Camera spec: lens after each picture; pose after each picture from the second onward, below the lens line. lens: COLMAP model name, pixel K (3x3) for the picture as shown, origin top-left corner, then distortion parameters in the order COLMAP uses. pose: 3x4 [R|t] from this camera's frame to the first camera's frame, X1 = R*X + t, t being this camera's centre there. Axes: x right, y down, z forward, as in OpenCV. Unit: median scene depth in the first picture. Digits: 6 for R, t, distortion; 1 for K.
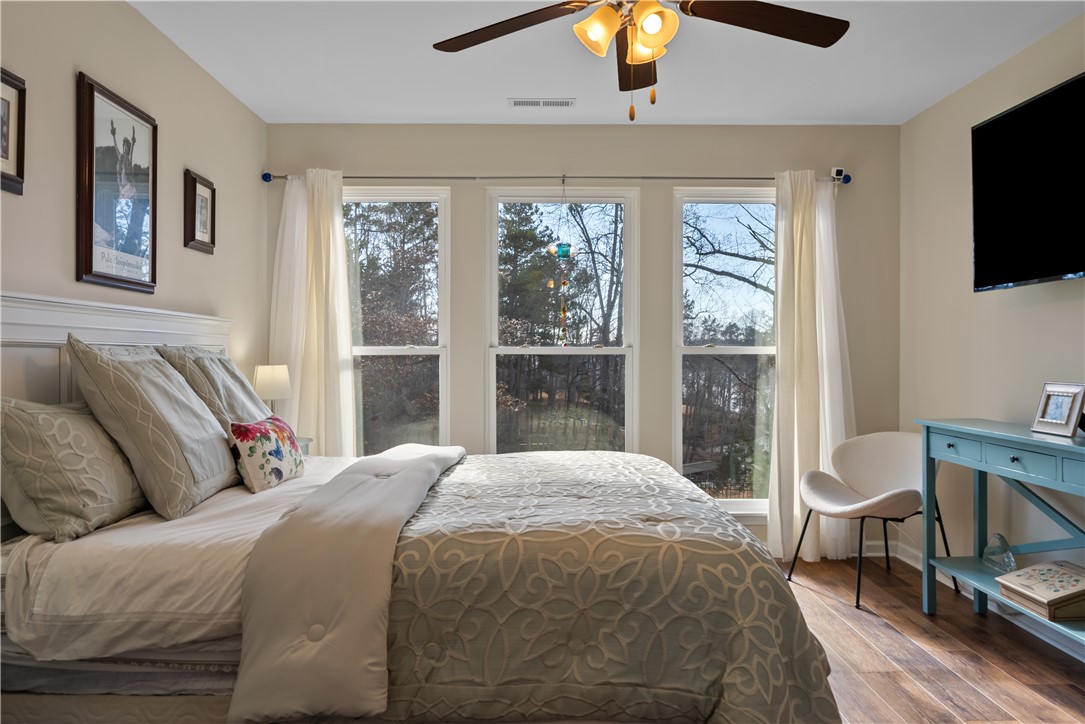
lens RADIAL K [[836.1, 0, 542.9], [0, 836.1, 353.9], [0, 0, 1]] dist [-0.002927, -0.002228]
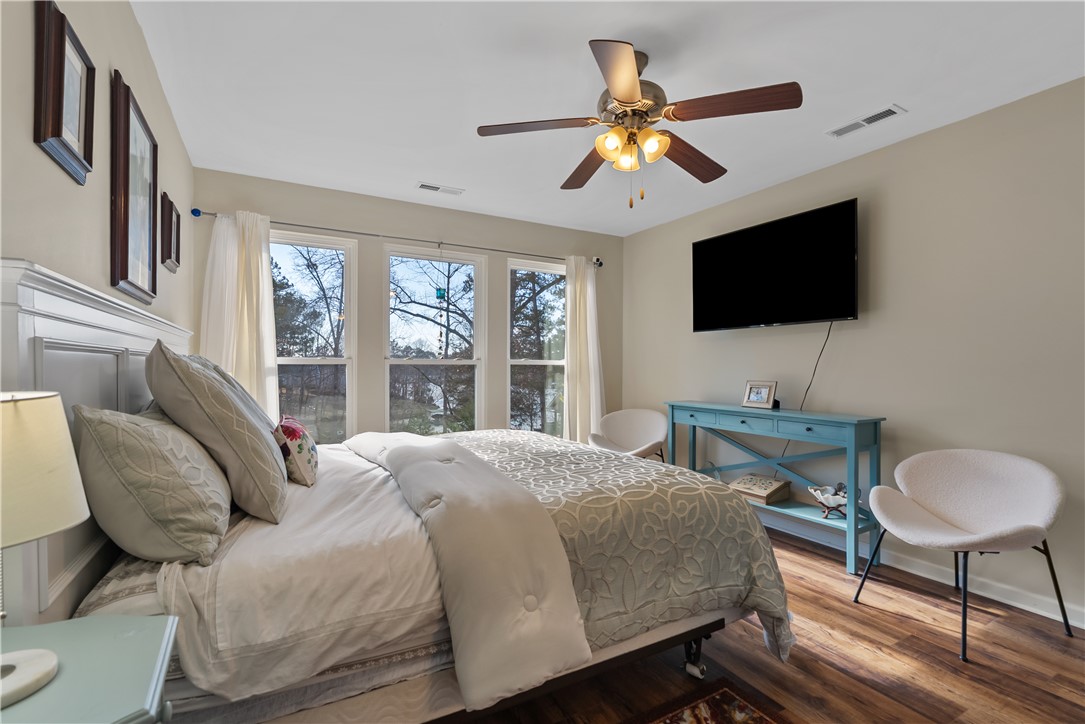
lens RADIAL K [[495.0, 0, 541.1], [0, 495.0, 367.1], [0, 0, 1]] dist [-0.009079, -0.000039]
pose [[0.877087, 0.003741, 0.480317, -0.499892], [-0.006702, 0.999968, 0.004450, 0.000855], [-0.480285, -0.007122, 0.877083, 0.330292]]
